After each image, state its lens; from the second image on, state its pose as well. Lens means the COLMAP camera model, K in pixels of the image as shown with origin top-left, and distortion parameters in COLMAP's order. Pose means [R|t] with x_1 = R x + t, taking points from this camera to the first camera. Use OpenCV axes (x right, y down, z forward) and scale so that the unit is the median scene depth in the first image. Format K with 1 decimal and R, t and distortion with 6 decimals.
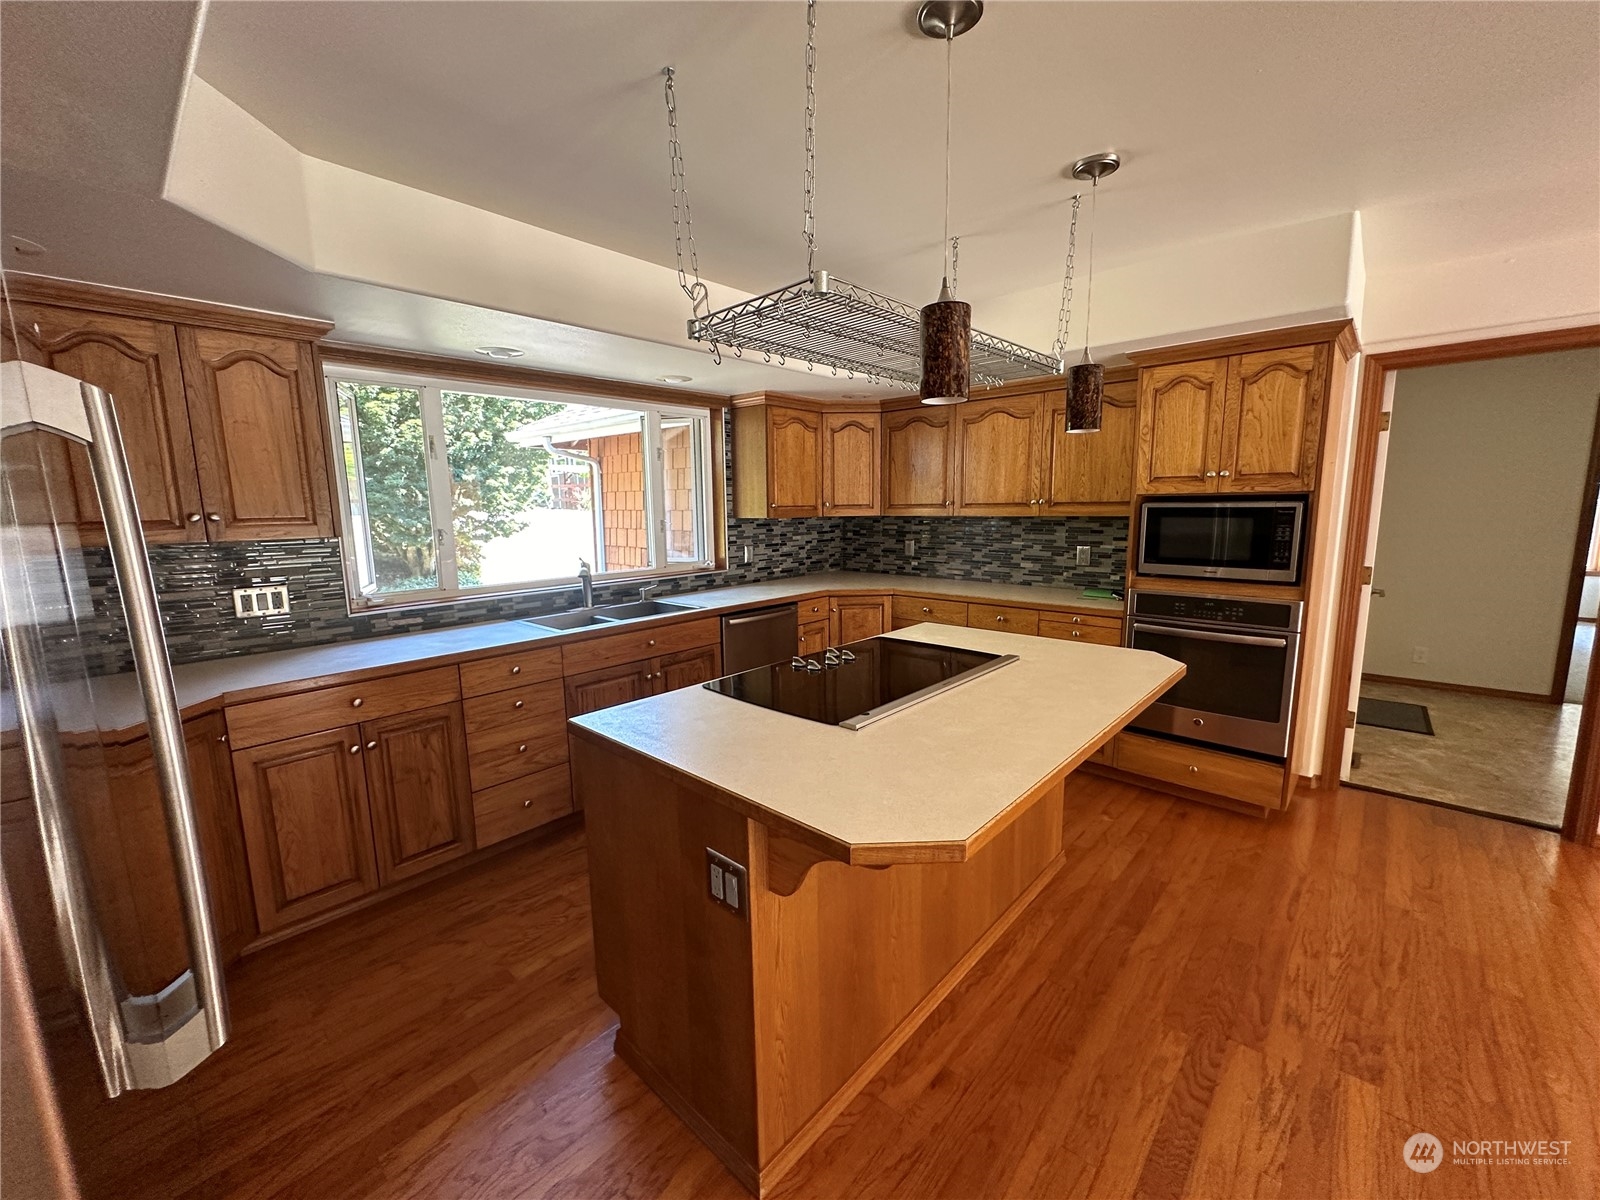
lens RADIAL K [[639.6, 0, 799.2], [0, 639.6, 599.3], [0, 0, 1]] dist [-0.000078, 0.000560]
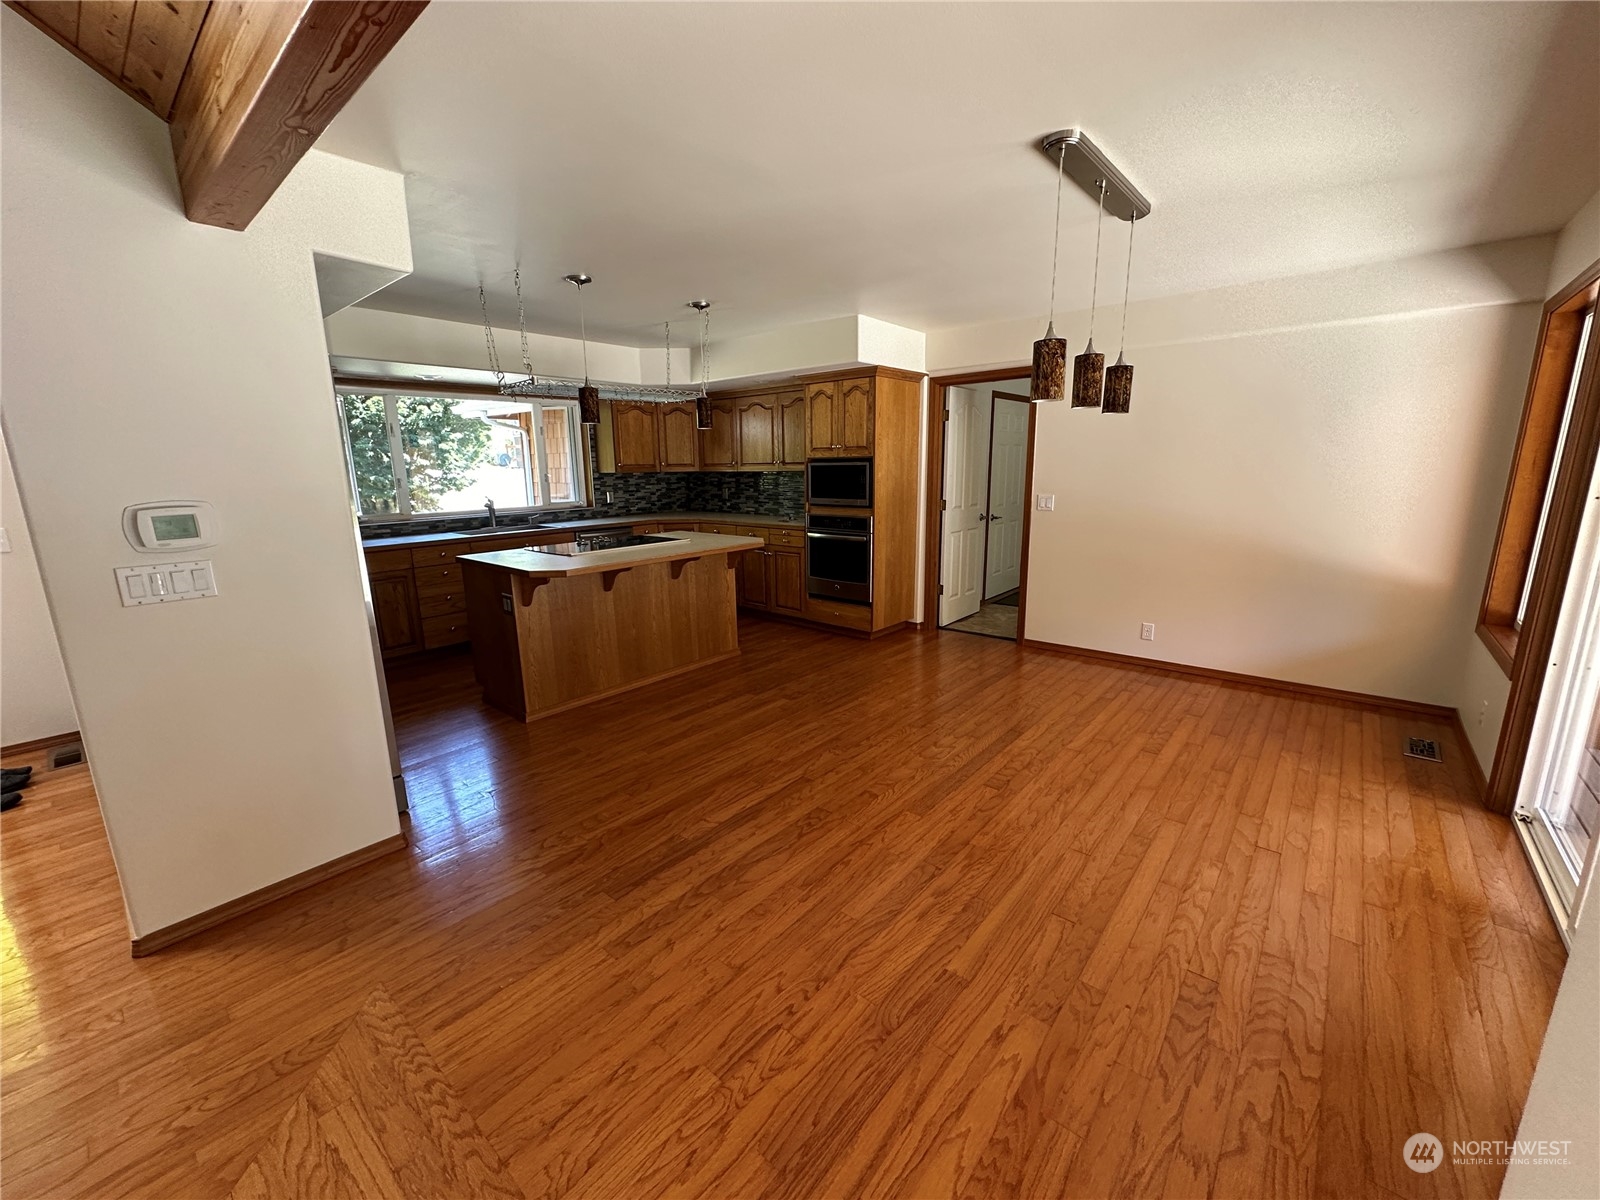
lens RADIAL K [[639.6, 0, 796.7], [0, 639.6, 597.7], [0, 0, 1]] dist [-0.000078, 0.000560]
pose [[0.999461, -0.006955, 0.032096, 0.320169], [0.005073, 0.998283, 0.058354, 0.082617], [-0.032447, -0.058160, 0.997780, -0.546159]]
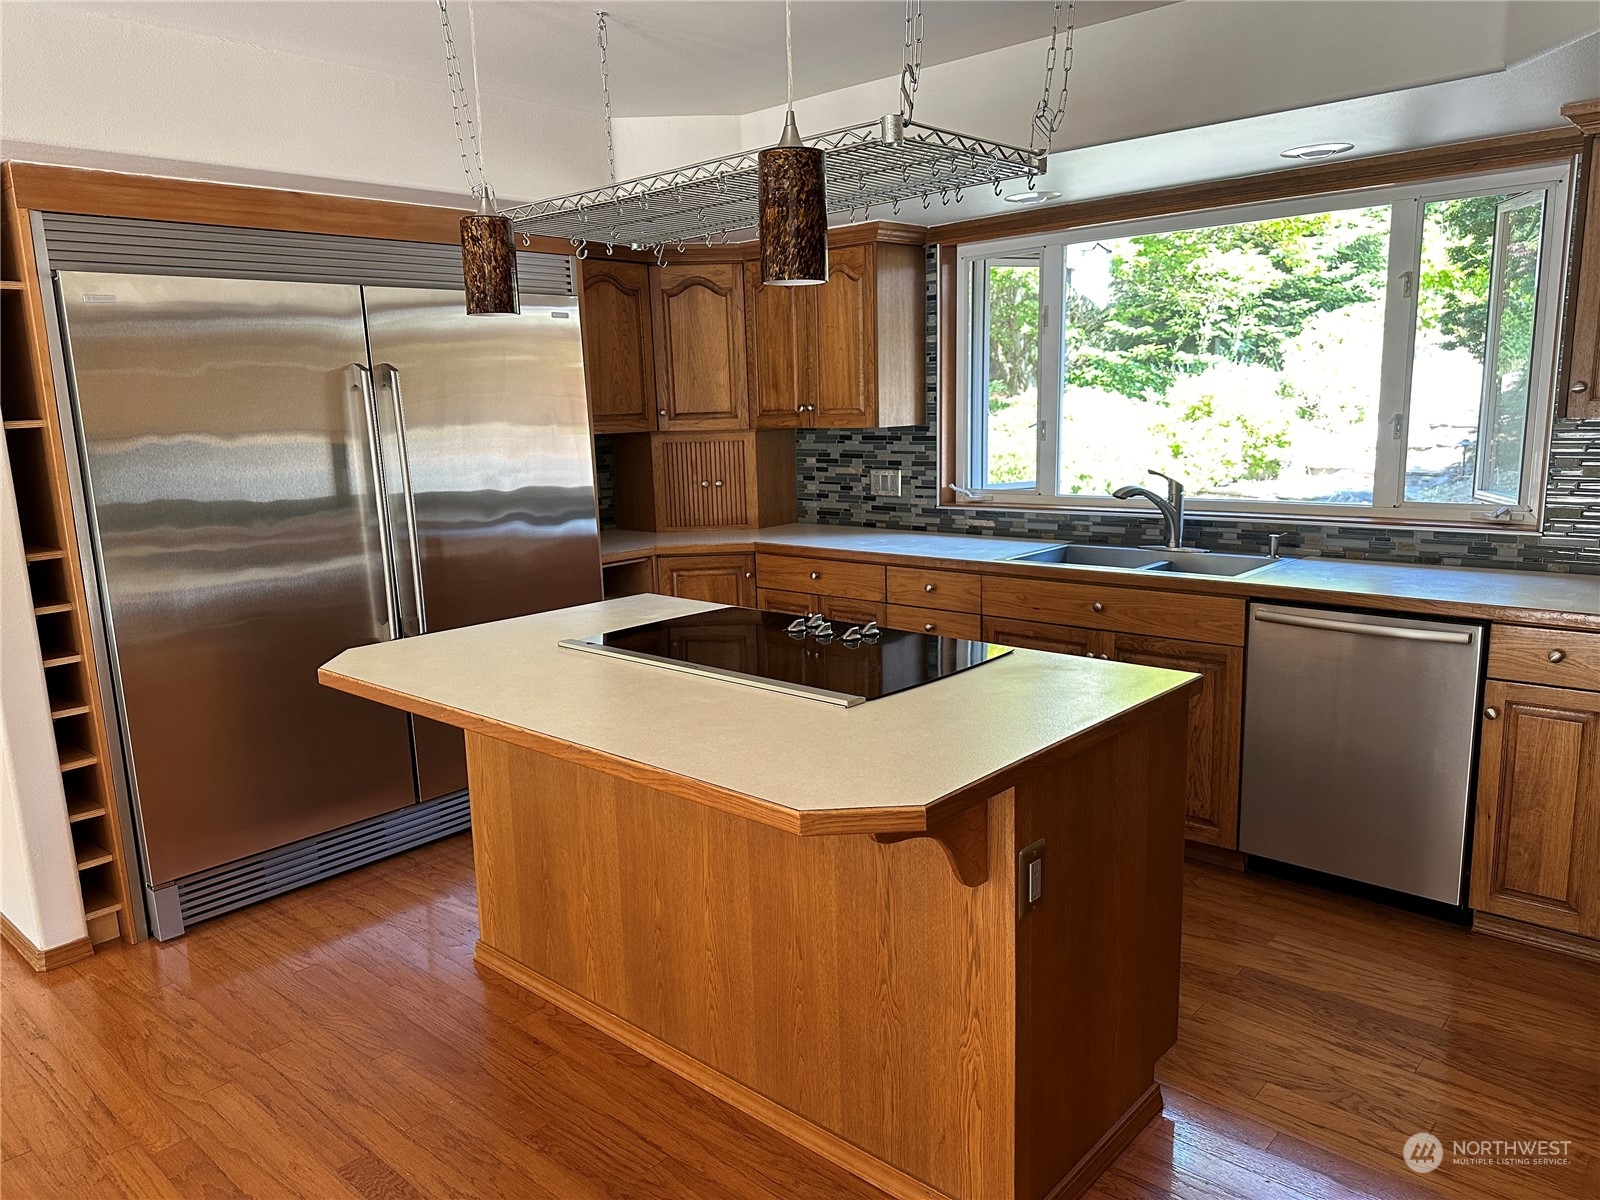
lens RADIAL K [[1112.0, 0, 798.5], [0, 1112.0, 599.8], [0, 0, 1]] dist [0.007999, -0.032148]
pose [[0.002283, 0.191302, -0.981529, 0.645997], [-0.117429, 0.974791, 0.189716, -0.086352], [0.993079, 0.114827, 0.024690, 0.485019]]
